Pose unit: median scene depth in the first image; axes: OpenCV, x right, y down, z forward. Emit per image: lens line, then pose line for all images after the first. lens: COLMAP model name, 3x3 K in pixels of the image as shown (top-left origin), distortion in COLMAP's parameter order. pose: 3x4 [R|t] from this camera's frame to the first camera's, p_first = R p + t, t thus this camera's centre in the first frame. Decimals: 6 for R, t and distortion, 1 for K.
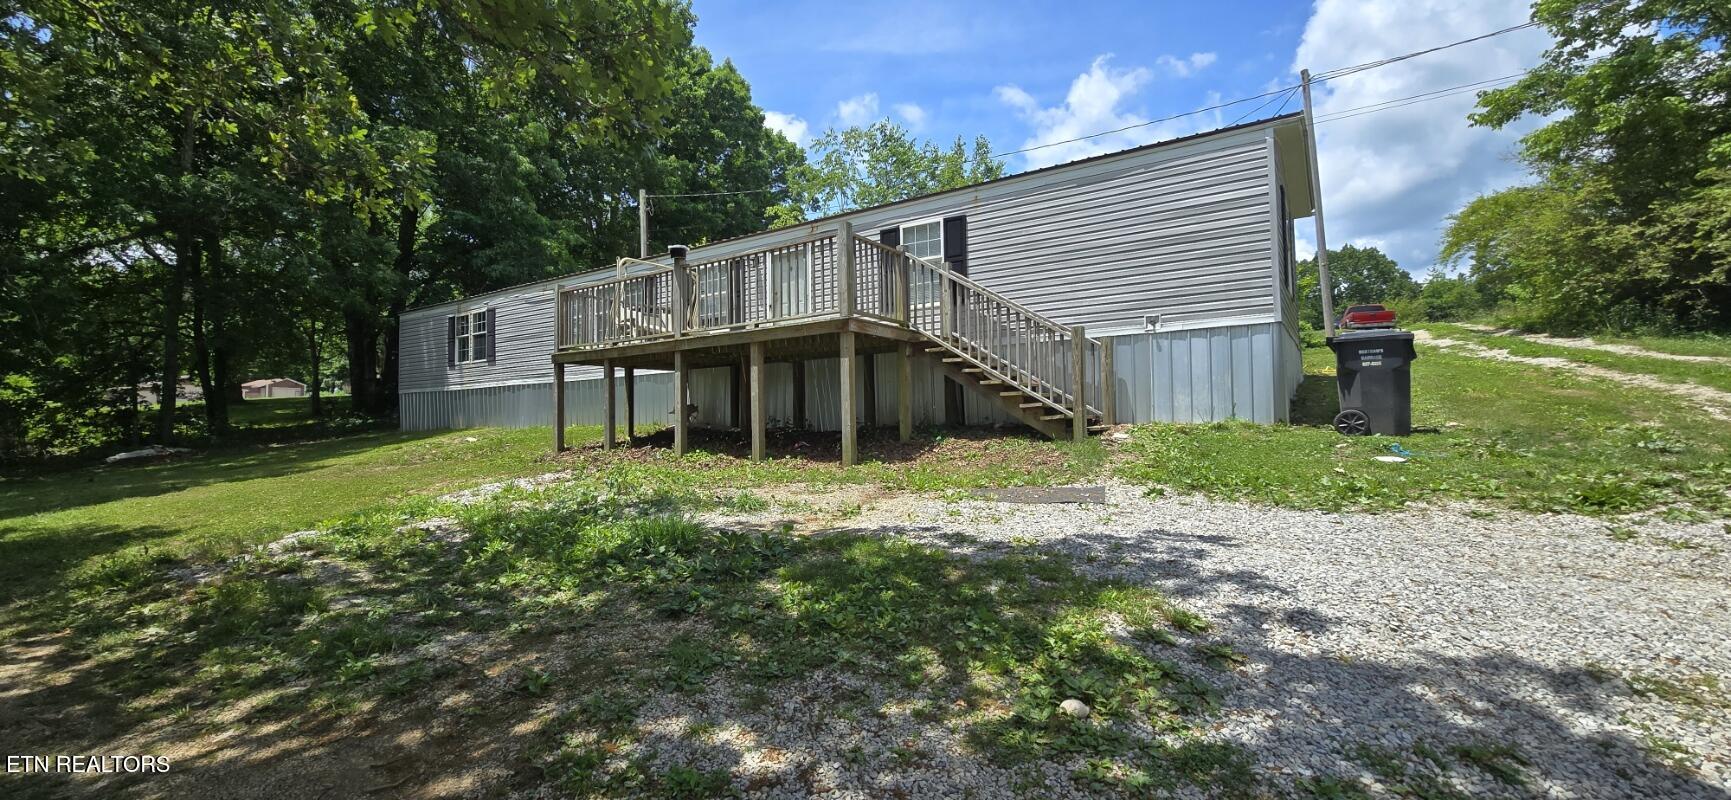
lens RADIAL K [[680.4, 0, 865.5], [0, 680.4, 400.0], [0, 0, 1]] dist [-0.009741, -0.000062]
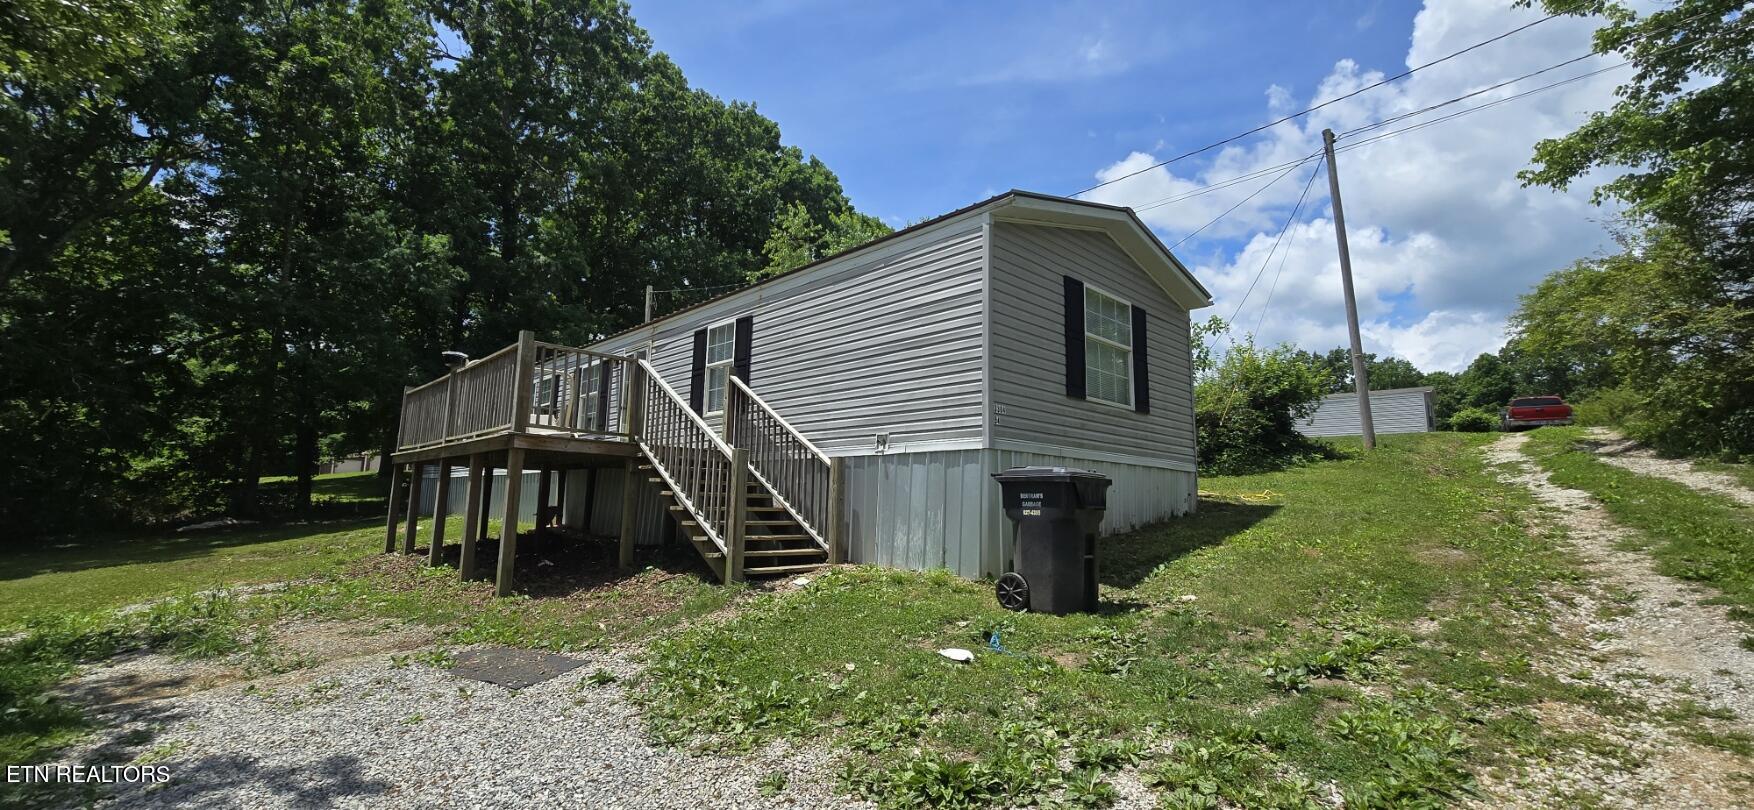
lens RADIAL K [[709.7, 0, 877.0], [0, 709.7, 405.0], [0, 0, 1]] dist [0.000602, -0.000148]
pose [[0.979108, 0.013493, -0.202894, 0.506954], [-0.037389, 0.992730, -0.114411, -0.051240], [0.199875, 0.119606, 0.972494, 0.125799]]
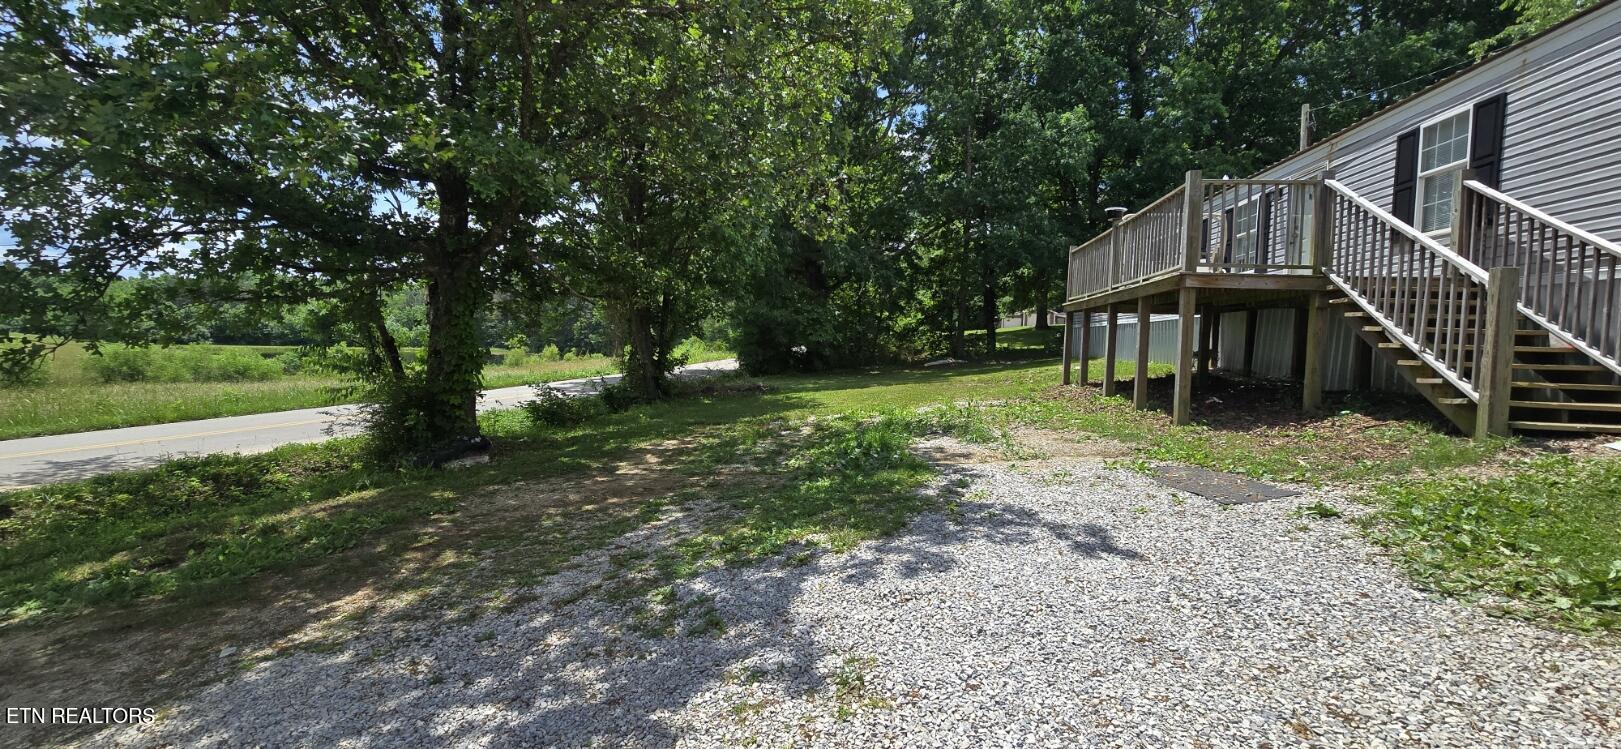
lens RADIAL K [[666.6, 0, 810.5], [0, 666.6, 374.5], [0, 0, 1]] dist [-0.000717, 0.000523]
pose [[0.431487, 0.083481, -0.898248, 0.467035], [-0.024821, 0.996431, 0.080683, -0.030638], [0.901777, -0.012518, 0.432019, 0.093750]]
